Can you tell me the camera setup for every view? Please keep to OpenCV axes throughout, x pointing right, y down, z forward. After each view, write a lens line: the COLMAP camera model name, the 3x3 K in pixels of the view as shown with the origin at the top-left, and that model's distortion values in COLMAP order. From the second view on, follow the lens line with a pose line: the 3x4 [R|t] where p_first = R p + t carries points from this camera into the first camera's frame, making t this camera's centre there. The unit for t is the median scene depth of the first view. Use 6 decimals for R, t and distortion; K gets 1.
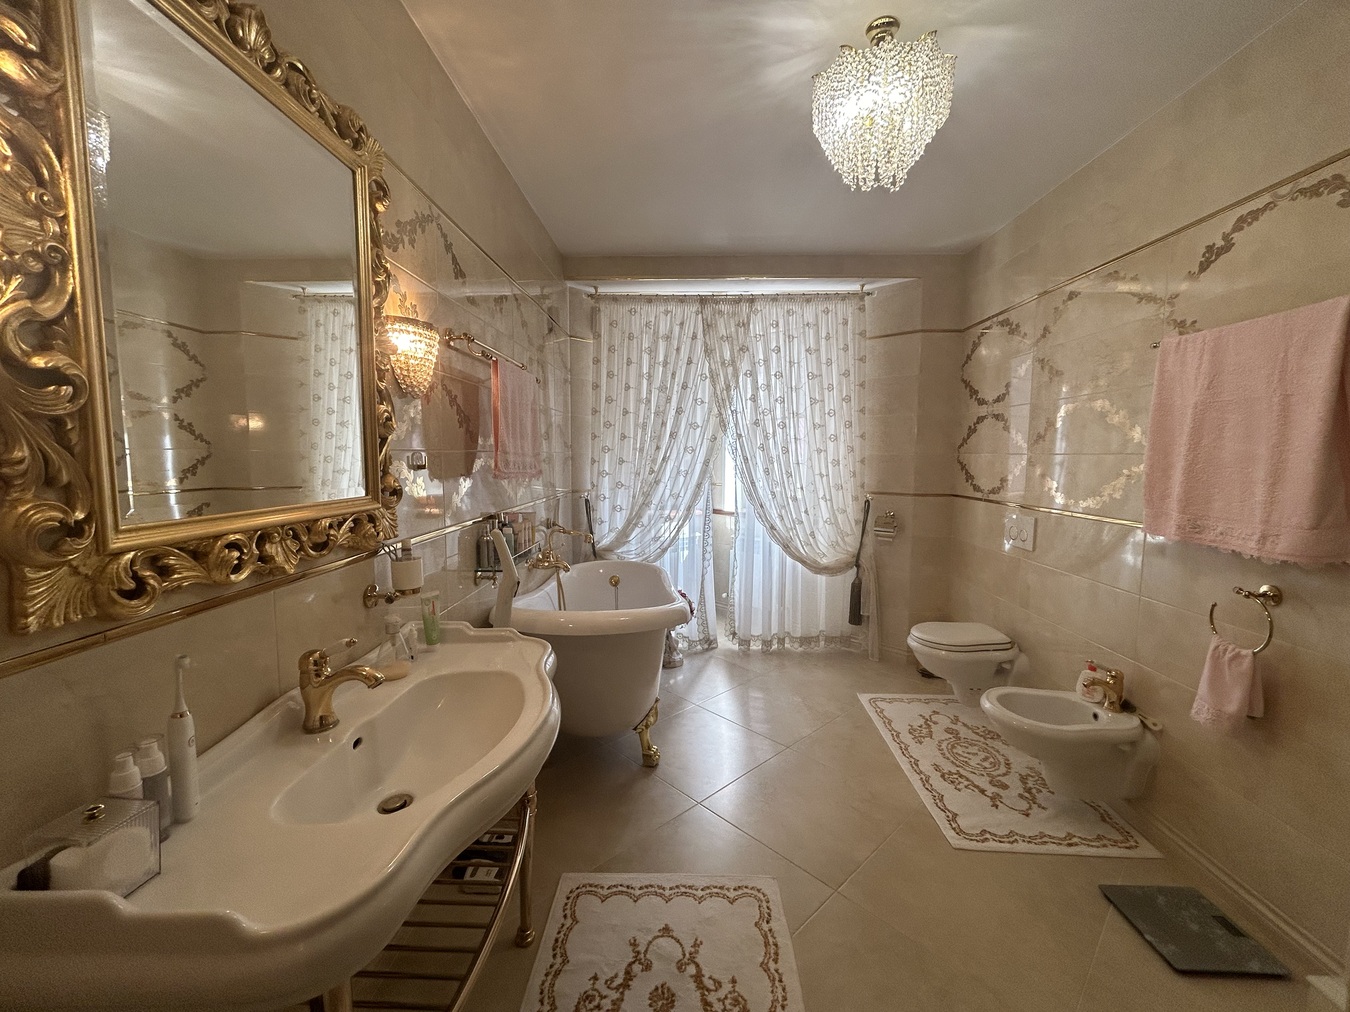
lens RADIAL K [[548.8, 0, 678.4], [0, 548.8, 504.6], [0, 0, 1]] dist [-0.004357, 0.001093]
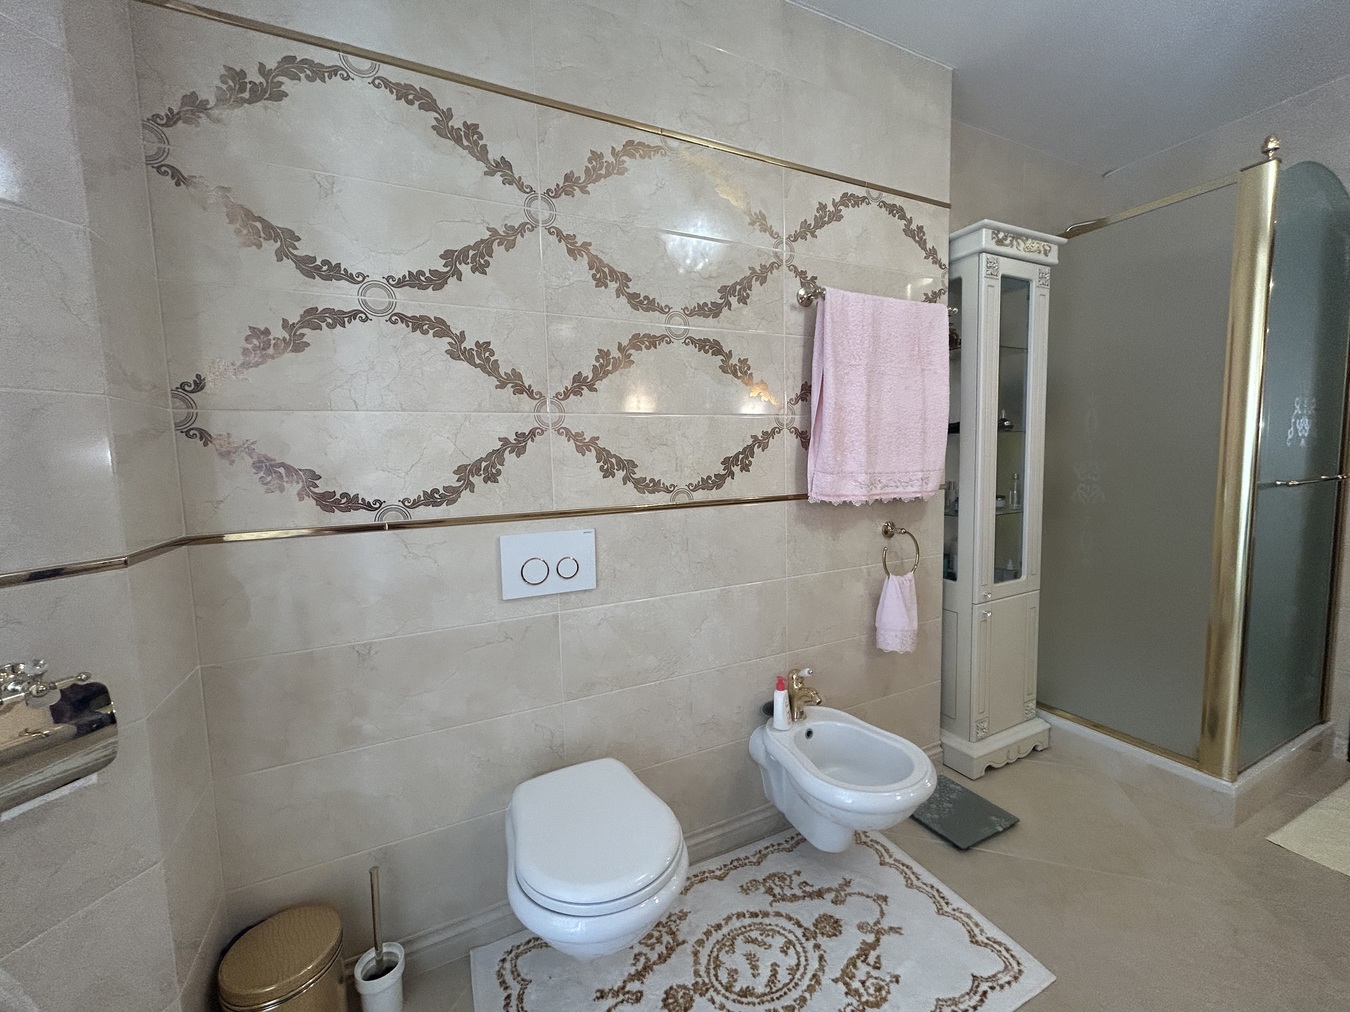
lens RADIAL K [[548.8, 0, 673.6], [0, 548.8, 501.5], [0, 0, 1]] dist [-0.004357, 0.001093]
pose [[-0.471056, -0.073463, 0.879039, 0.159766], [0.102200, 0.985270, 0.137107, -0.091175], [-0.876163, 0.154423, -0.456609, 1.511235]]
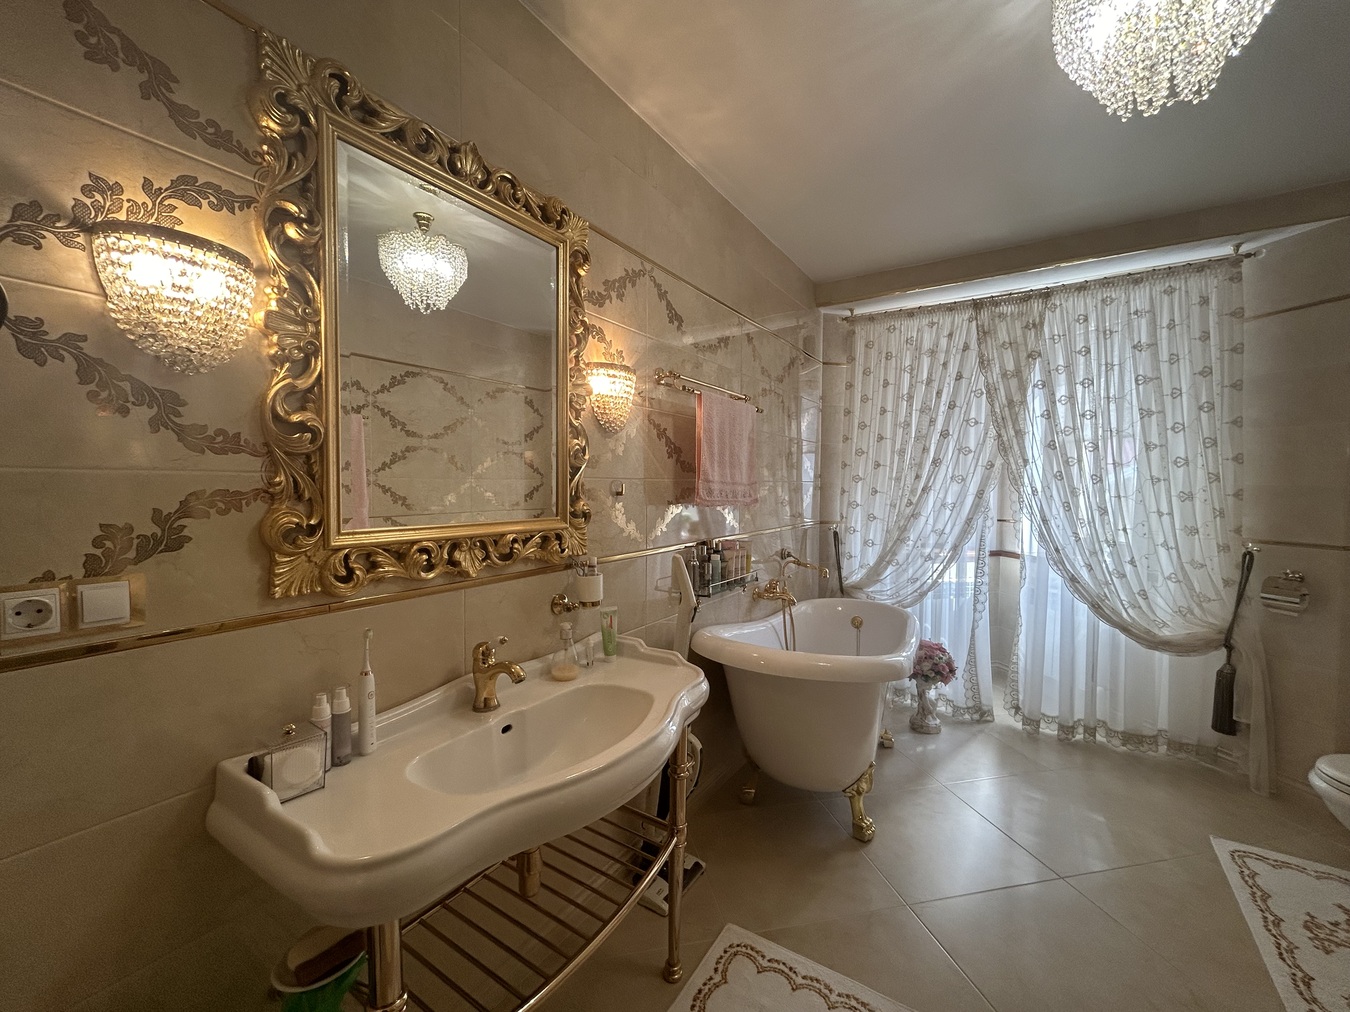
lens RADIAL K [[548.8, 0, 673.1], [0, 548.8, 503.7], [0, 0, 1]] dist [-0.004357, 0.001093]
pose [[0.853704, 0.020994, -0.520335, 0.159007], [-0.050731, 0.997787, -0.042976, -0.004272], [0.518281, 0.063086, 0.852880, 0.082944]]
